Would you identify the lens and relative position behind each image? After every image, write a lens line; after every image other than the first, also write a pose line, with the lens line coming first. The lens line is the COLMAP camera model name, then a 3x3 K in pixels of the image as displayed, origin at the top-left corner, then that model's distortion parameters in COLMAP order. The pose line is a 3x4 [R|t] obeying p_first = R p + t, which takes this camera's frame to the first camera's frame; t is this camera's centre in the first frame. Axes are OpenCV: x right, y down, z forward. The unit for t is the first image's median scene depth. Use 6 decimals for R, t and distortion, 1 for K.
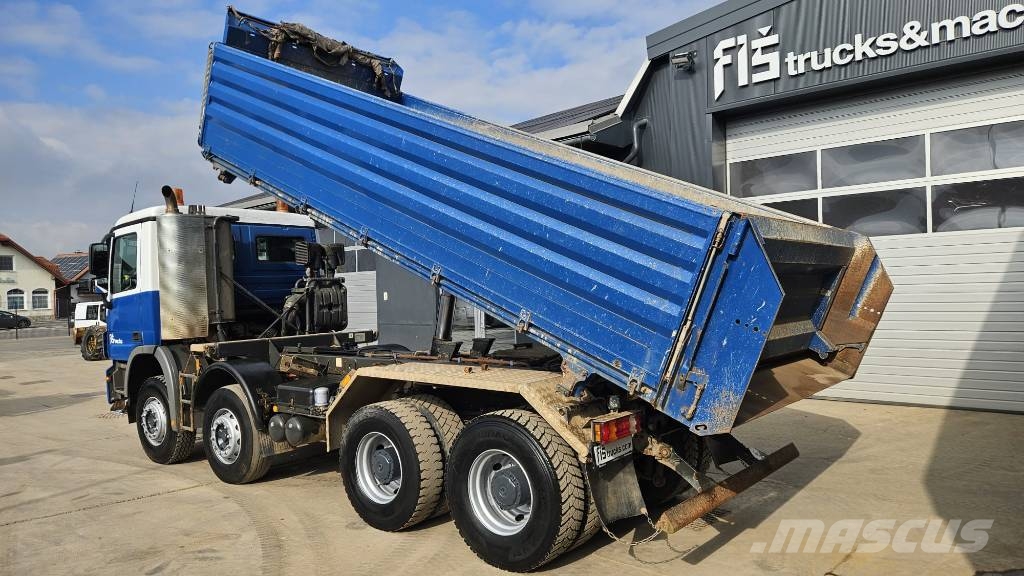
lens RADIAL K [[692.4, 0, 503.0], [0, 692.4, 292.4], [0, 0, 1]] dist [0.072903, -0.061386]
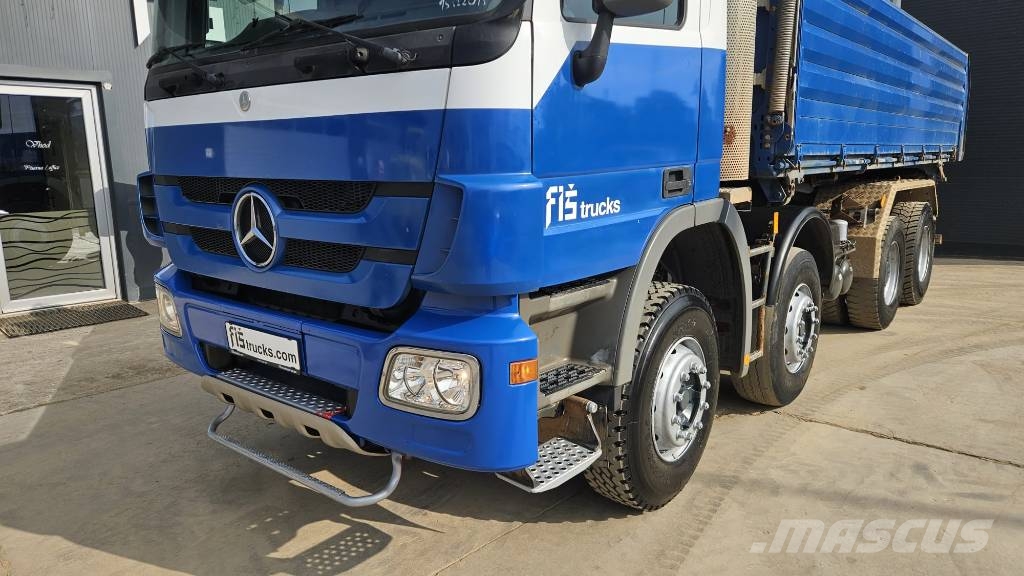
lens RADIAL K [[692.4, 0, 503.4], [0, 692.4, 284.5], [0, 0, 1]] dist [0.072903, -0.061386]
pose [[-0.007847, -0.143693, 0.989591, -0.916056], [0.025663, 0.989267, 0.143849, 0.065596], [-0.999640, 0.026524, -0.004075, 1.157361]]
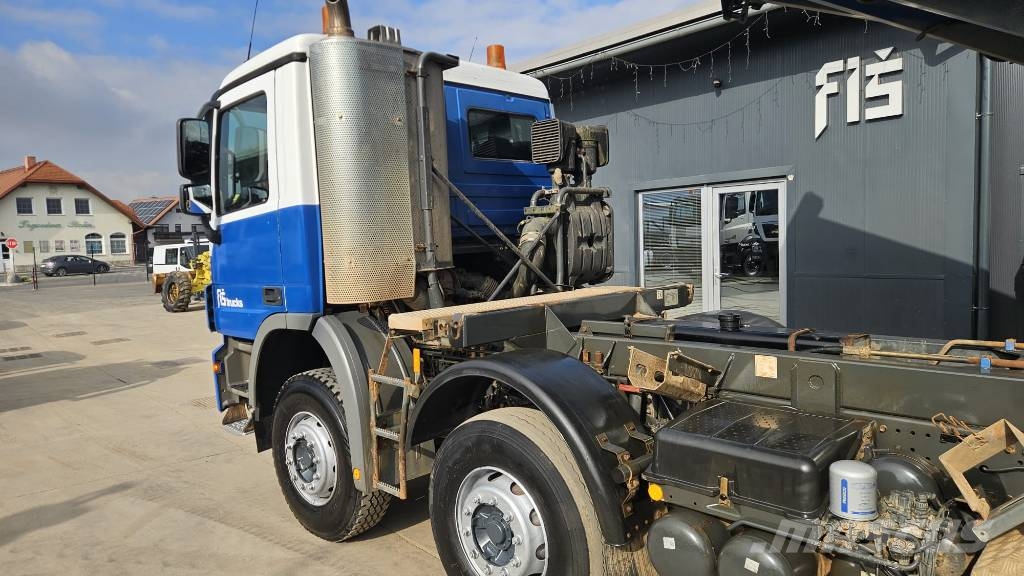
lens RADIAL K [[692.4, 0, 508.9], [0, 692.4, 287.4], [0, 0, 1]] dist [0.072903, -0.061386]
pose [[0.997088, 0.002361, -0.076225, -0.327140], [0.003035, 0.997501, 0.070594, 0.022359], [0.076201, -0.070619, 0.994589, 0.533427]]
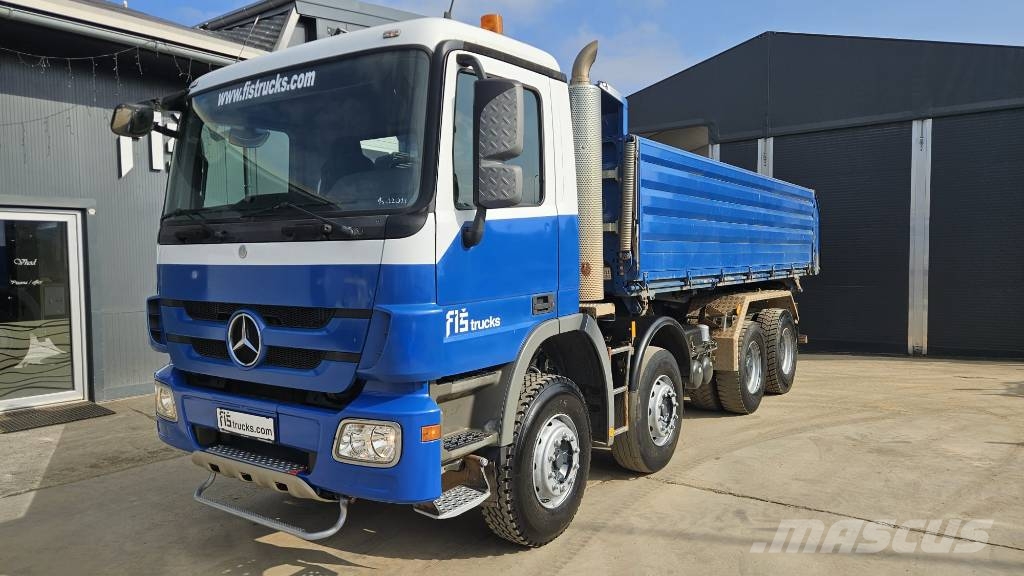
lens RADIAL K [[692.4, 0, 511.0], [0, 692.4, 286.5], [0, 0, 1]] dist [0.072903, -0.061386]
pose [[-0.089614, -0.005256, 0.995963, -1.069407], [0.026596, 0.999617, 0.007668, 0.049694], [-0.995621, 0.027176, -0.089440, 1.136104]]
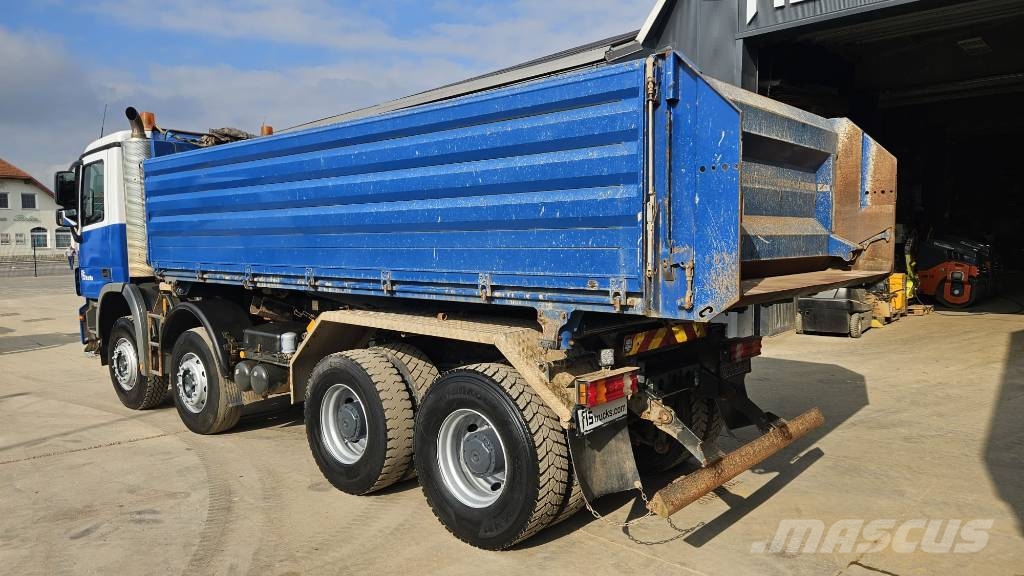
lens RADIAL K [[692.4, 0, 508.2], [0, 692.4, 282.6], [0, 0, 1]] dist [0.072903, -0.061386]
pose [[0.999449, 0.019883, -0.026589, 0.035863], [-0.018265, 0.998044, 0.059780, 0.010899], [0.027726, -0.059261, 0.997857, 0.093853]]
